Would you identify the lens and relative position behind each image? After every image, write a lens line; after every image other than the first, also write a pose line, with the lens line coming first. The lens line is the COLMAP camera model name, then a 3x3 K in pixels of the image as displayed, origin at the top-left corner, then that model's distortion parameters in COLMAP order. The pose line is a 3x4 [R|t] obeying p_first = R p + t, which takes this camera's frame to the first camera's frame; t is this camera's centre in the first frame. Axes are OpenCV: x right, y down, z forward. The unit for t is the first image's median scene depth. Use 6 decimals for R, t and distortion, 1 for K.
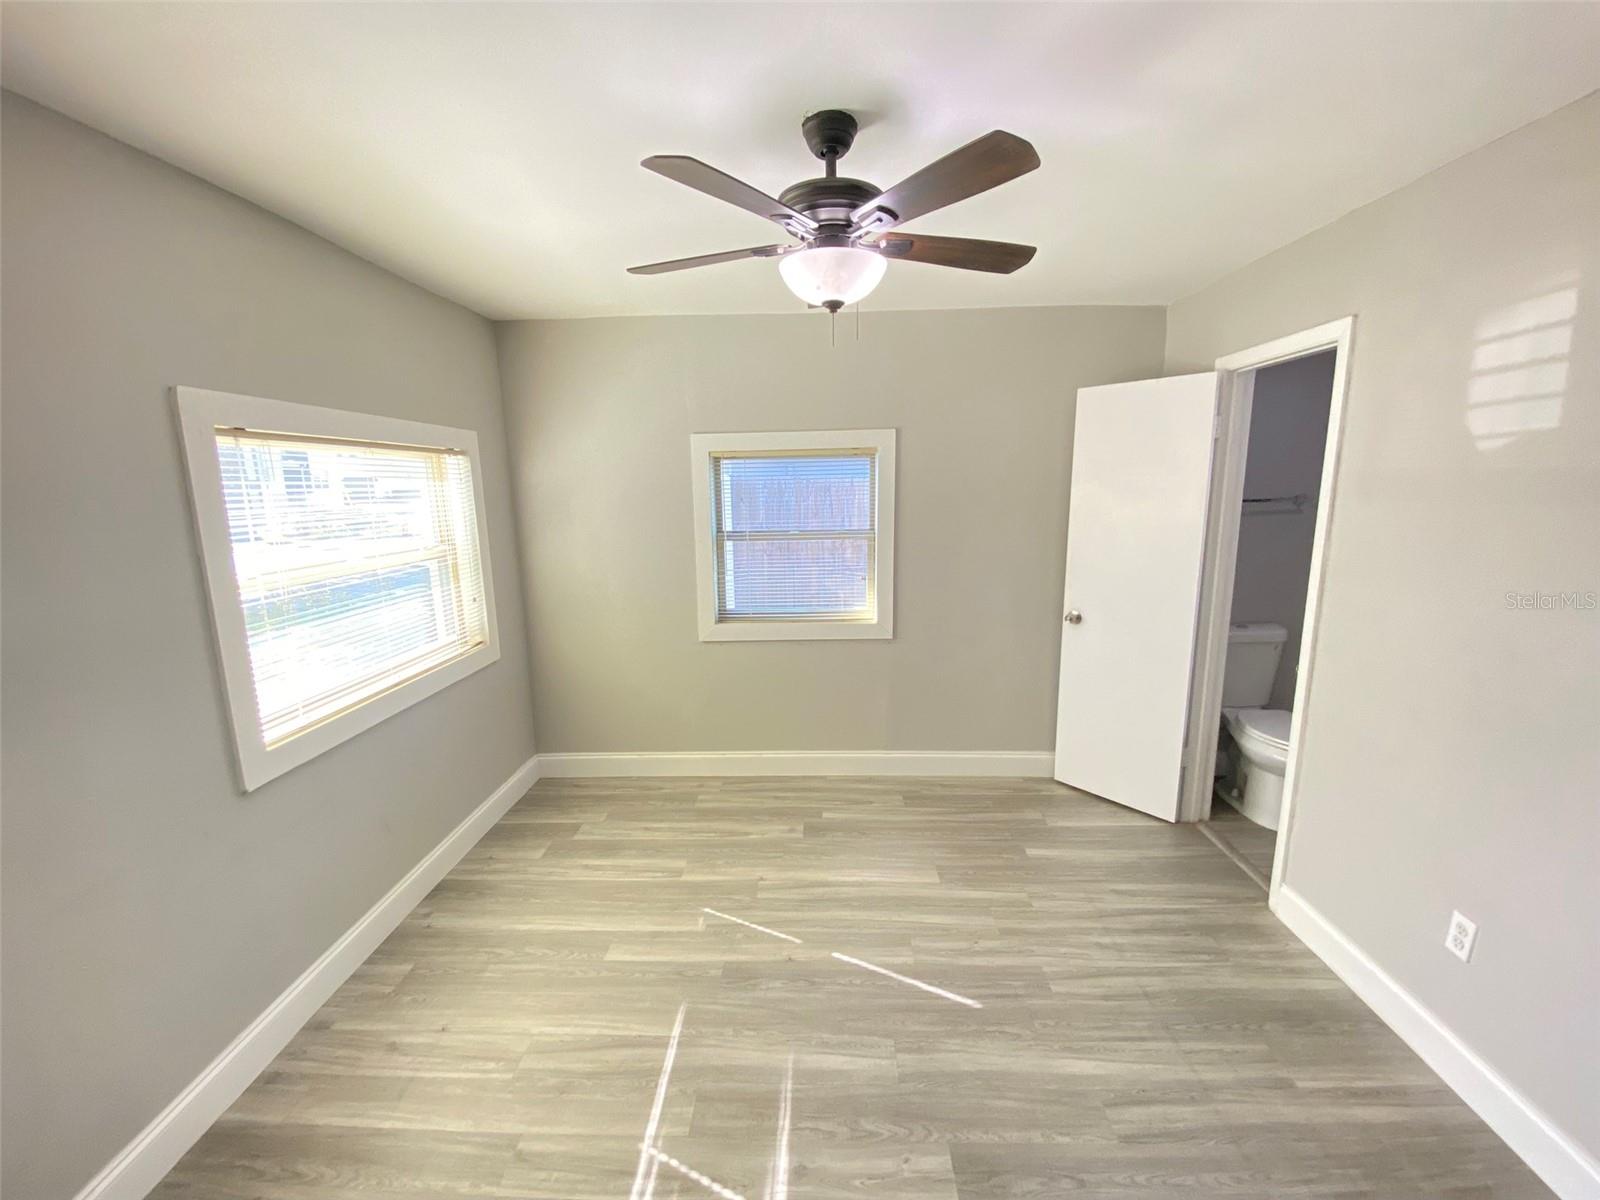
lens RADIAL K [[640.7, 0, 804.6], [0, 640.7, 630.5], [0, 0, 1]] dist [-0.028164, 0.000028]
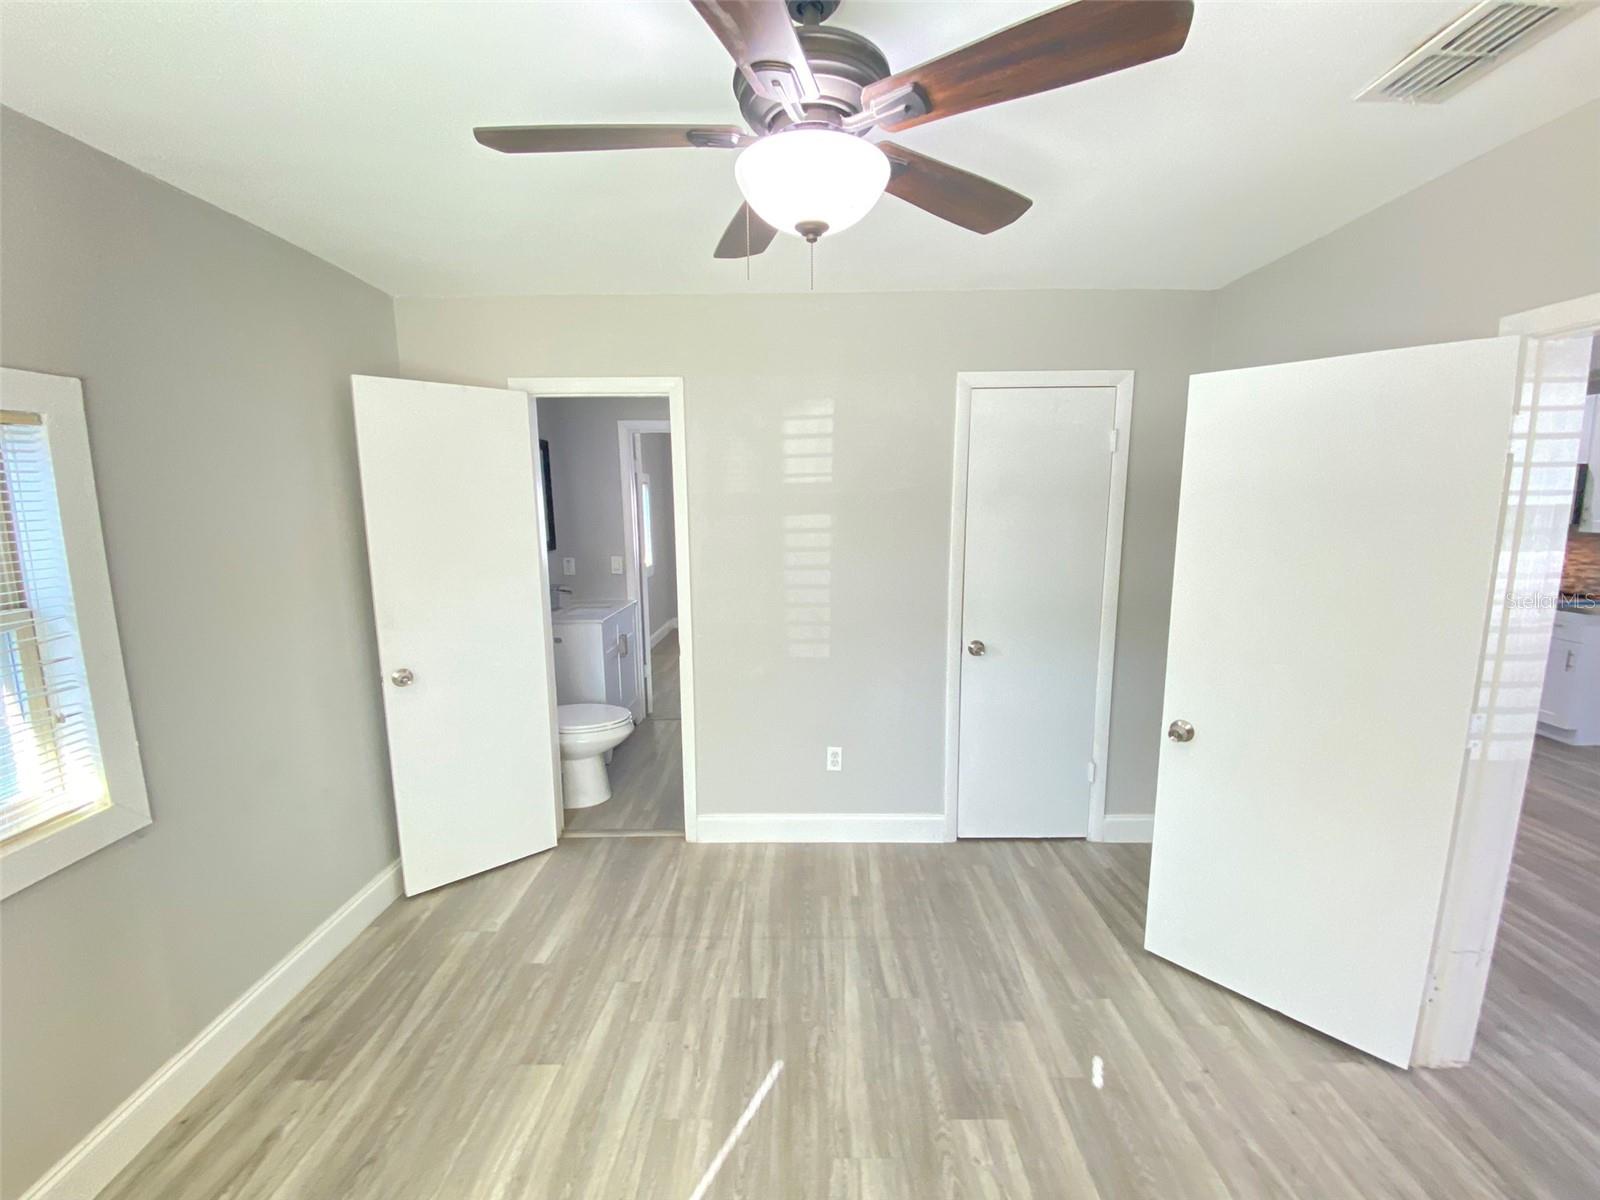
lens RADIAL K [[657.0, 0, 799.9], [0, 657.0, 601.3], [0, 0, 1]] dist [0.027173, -0.024119]
pose [[-0.031486, -0.138708, 0.989833, -0.519676], [0.228957, 0.962990, 0.142229, -0.159642], [-0.972927, 0.231108, 0.001437, 0.739178]]
